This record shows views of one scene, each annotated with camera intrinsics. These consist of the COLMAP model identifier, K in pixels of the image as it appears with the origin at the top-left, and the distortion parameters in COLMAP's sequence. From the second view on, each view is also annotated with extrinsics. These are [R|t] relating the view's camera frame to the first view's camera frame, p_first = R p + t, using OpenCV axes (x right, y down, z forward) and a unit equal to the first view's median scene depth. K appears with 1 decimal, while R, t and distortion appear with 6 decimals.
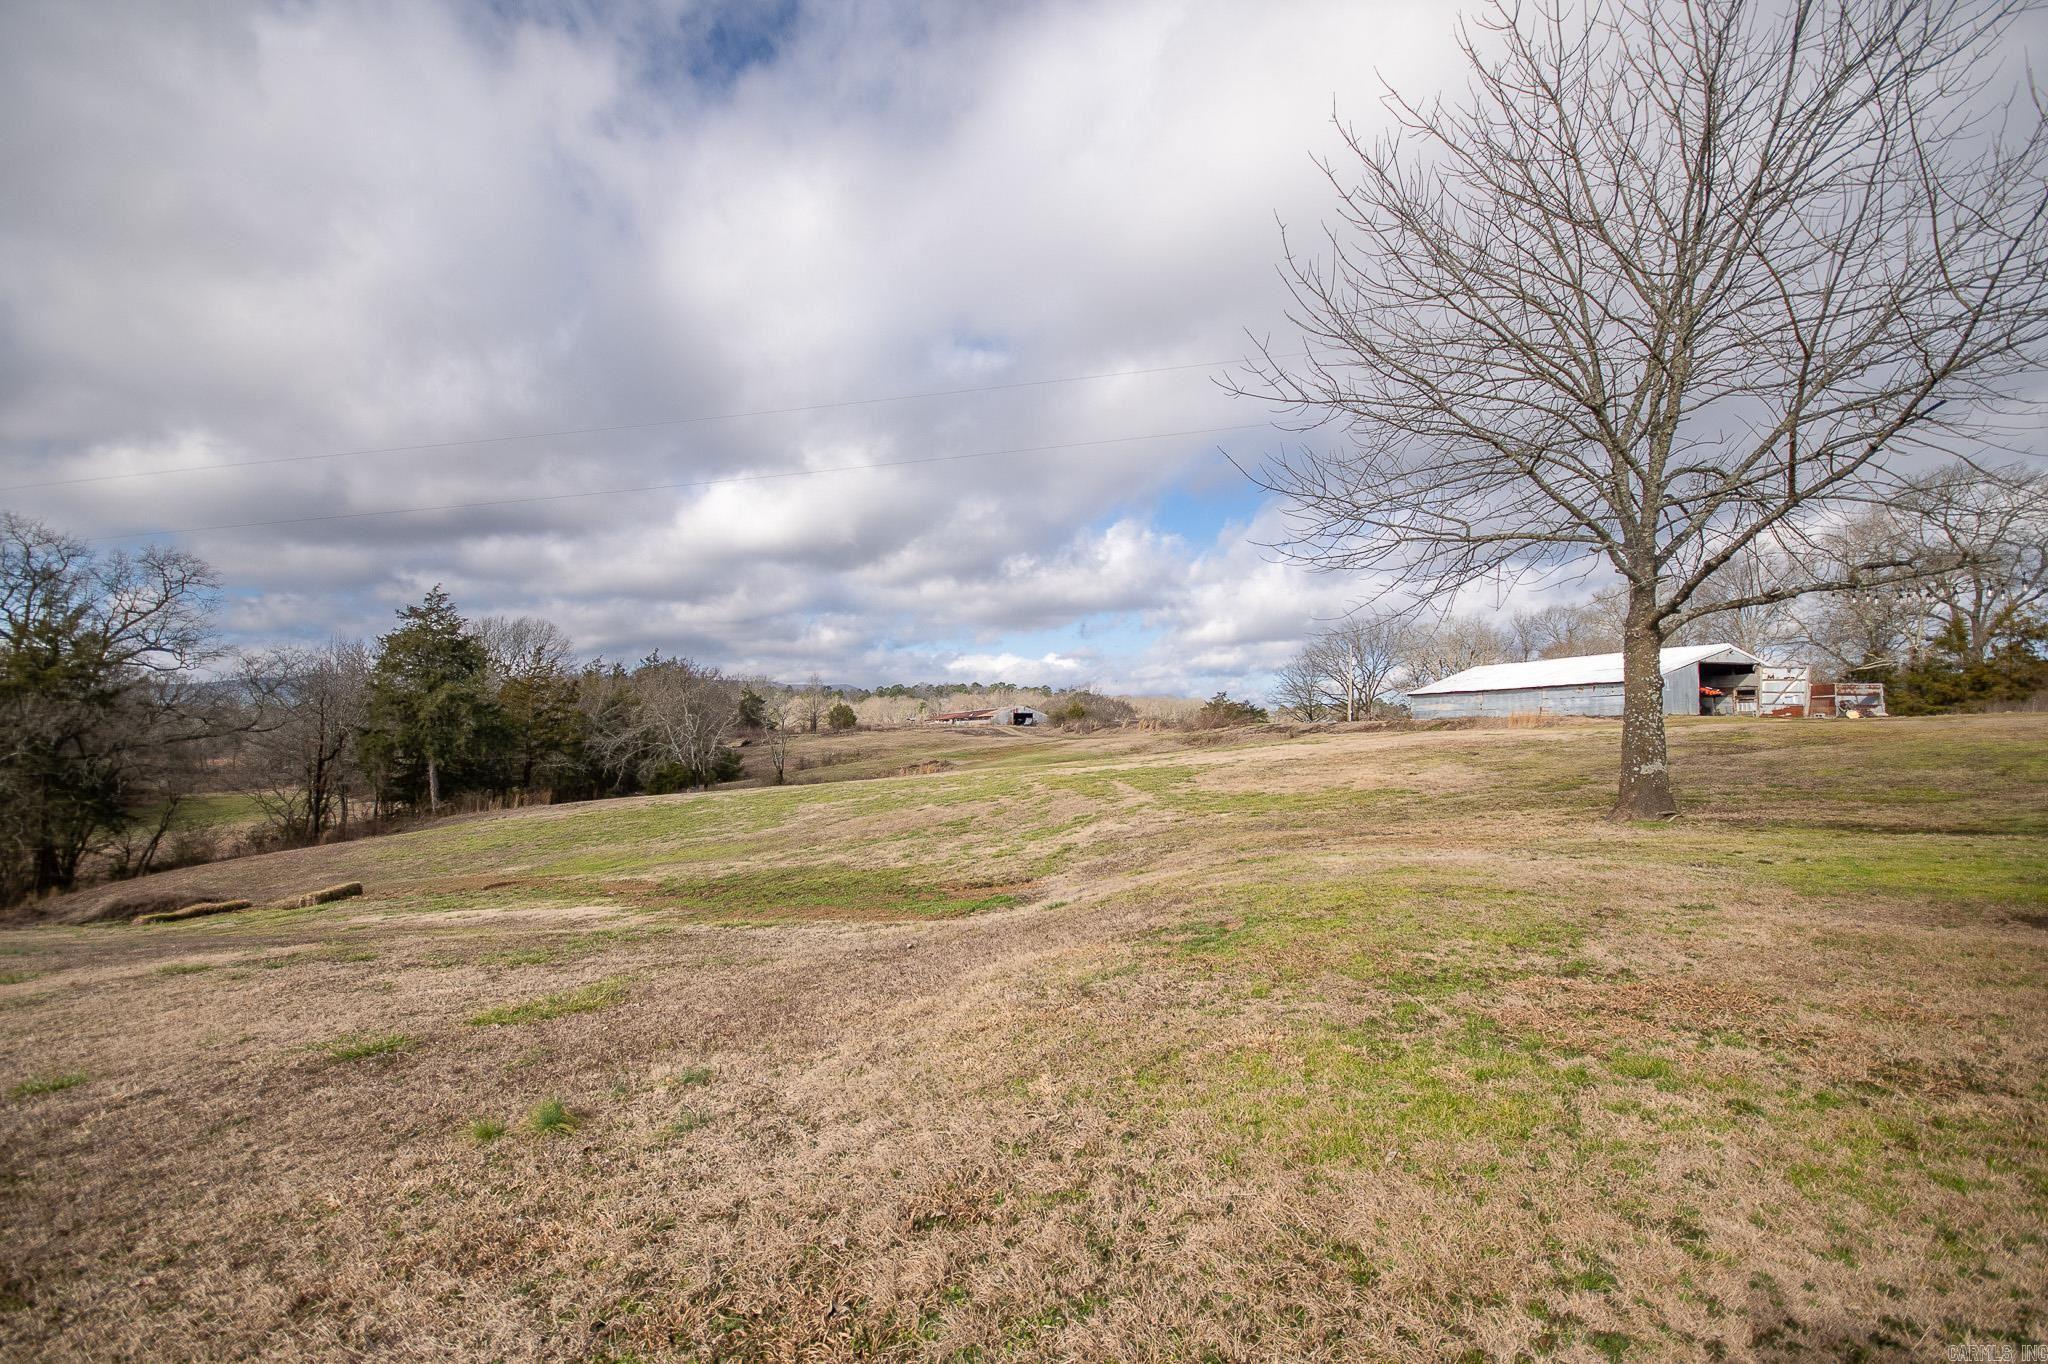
lens RADIAL K [[894.0, 0, 1025.8], [0, 894.0, 685.4], [0, 0, 1]] dist [0.000516, 0.000019]
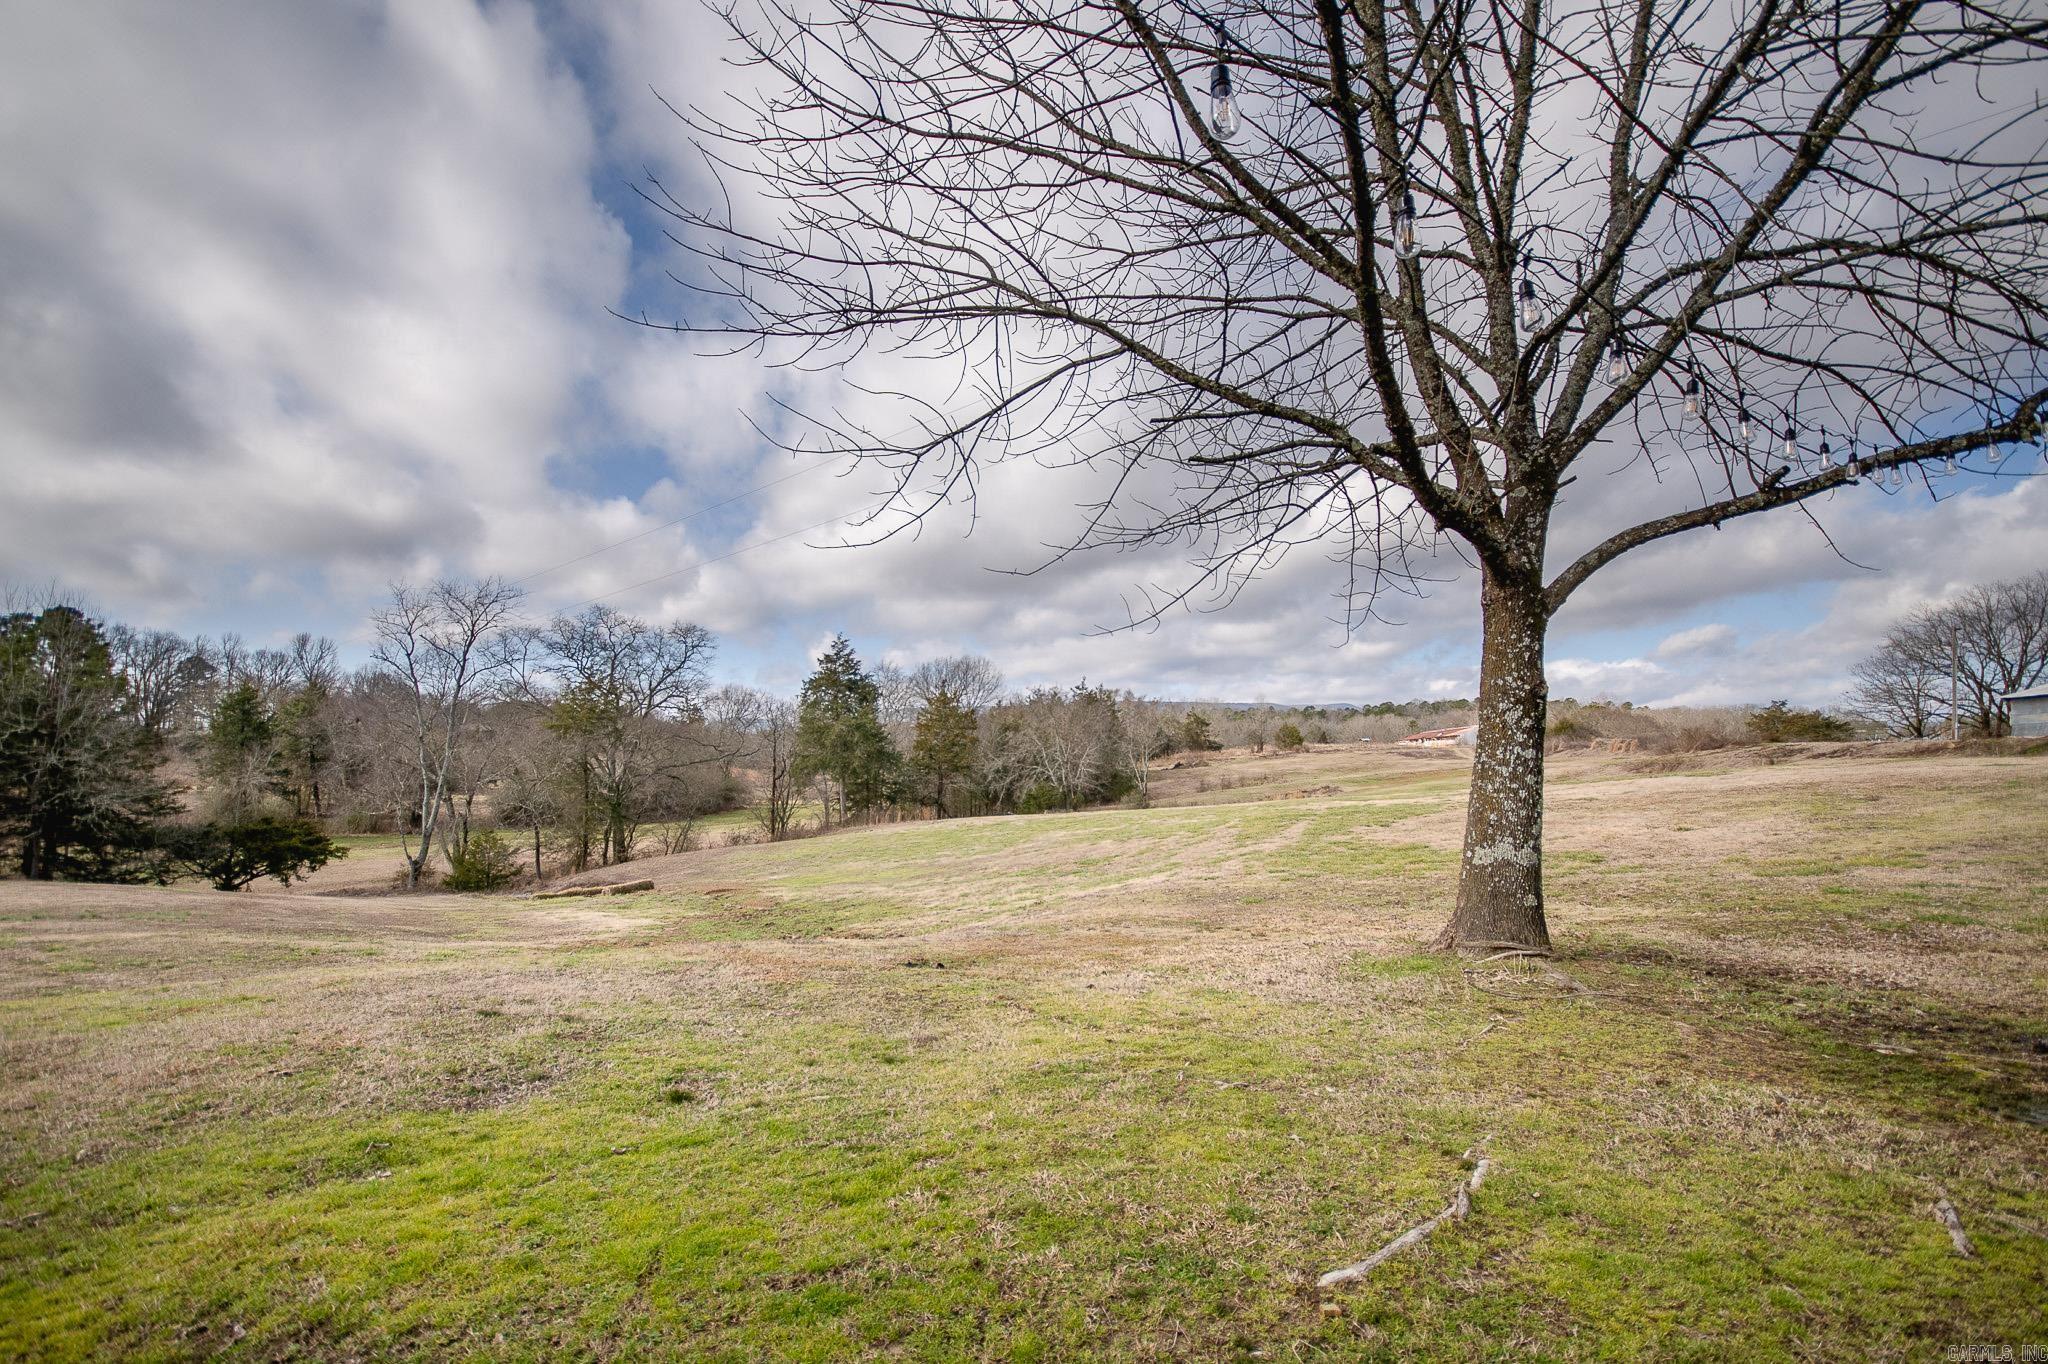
lens RADIAL K [[894.0, 0, 1028.0], [0, 894.0, 683.0], [0, 0, 1]] dist [0.000516, 0.000019]
pose [[0.866750, -0.038977, -0.497217, 0.134673], [0.026613, 0.999136, -0.031930, -0.000959], [0.498032, 0.014442, 0.867039, 0.063665]]
